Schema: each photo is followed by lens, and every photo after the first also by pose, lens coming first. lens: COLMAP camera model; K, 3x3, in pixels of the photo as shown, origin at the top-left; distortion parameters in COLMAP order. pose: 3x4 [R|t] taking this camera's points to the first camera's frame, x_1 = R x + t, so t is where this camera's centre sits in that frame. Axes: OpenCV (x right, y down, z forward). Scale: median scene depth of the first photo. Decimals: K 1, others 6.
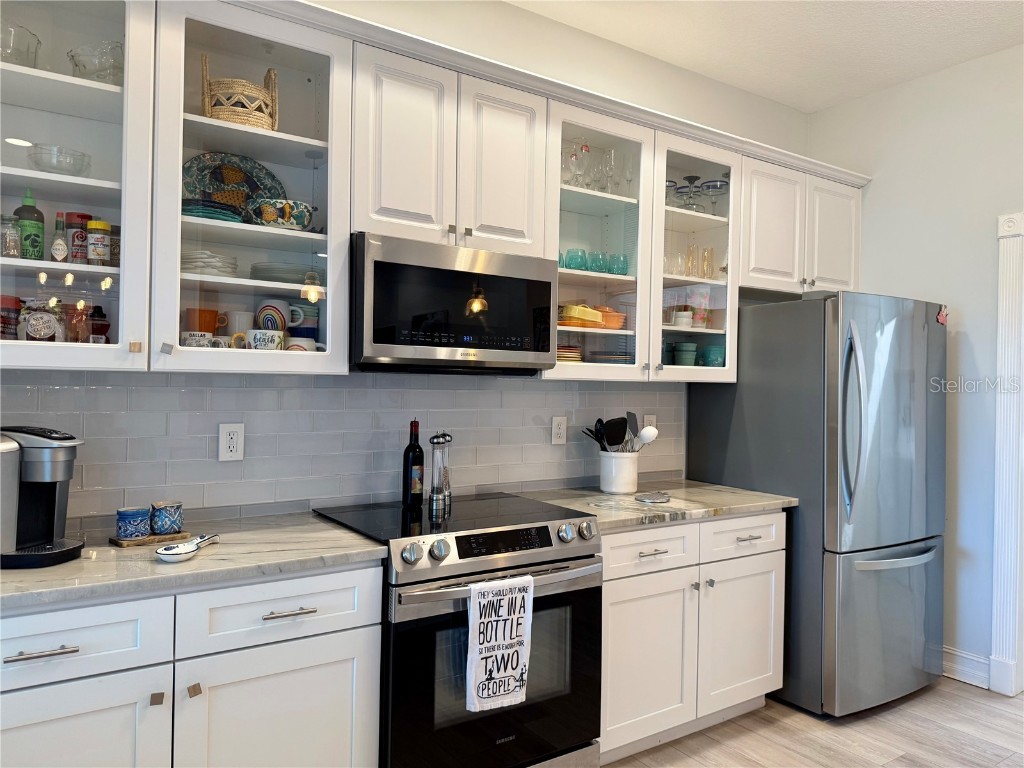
lens RADIAL K [[749.2, 0, 512.6], [0, 749.2, 379.0], [0, 0, 1]] dist [0.041357, -0.048827]
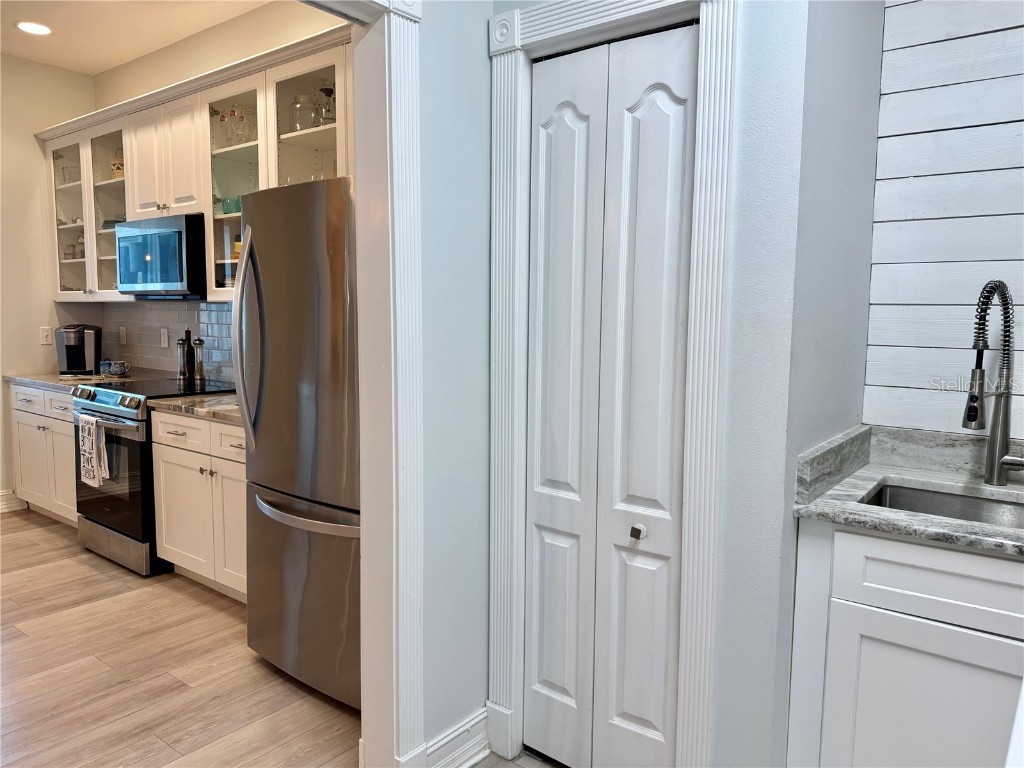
lens RADIAL K [[734.2, 0, 512.0], [0, 734.2, 384.0], [0, 0, 1]] dist [0.000838, -0.002502]
pose [[0.295374, 0.077537, -0.952230, 1.330711], [-0.001377, 0.996735, 0.080734, 0.036840], [0.955381, -0.022536, 0.294516, 1.004951]]
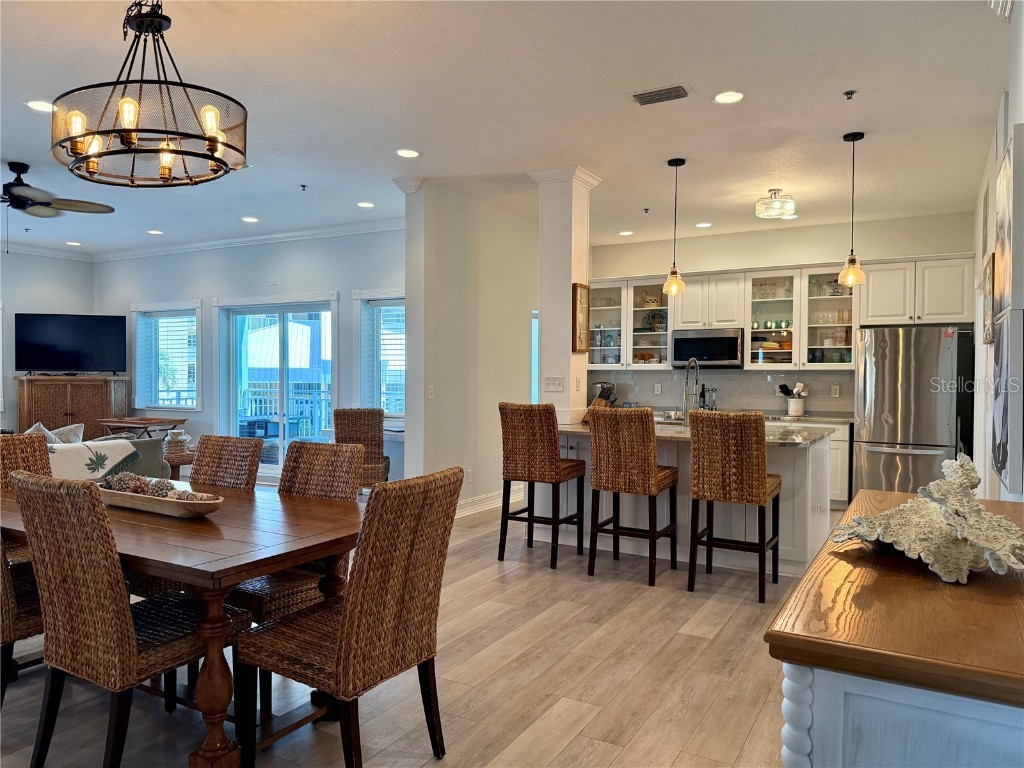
lens RADIAL K [[734.2, 0, 512.0], [0, 734.2, 384.0], [0, 0, 1]] dist [0.000838, -0.002502]
pose [[0.435660, -0.007327, -0.900081, 1.939765], [0.005171, 0.999971, -0.005637, 0.058452], [0.900096, -0.002198, 0.435685, -0.914075]]
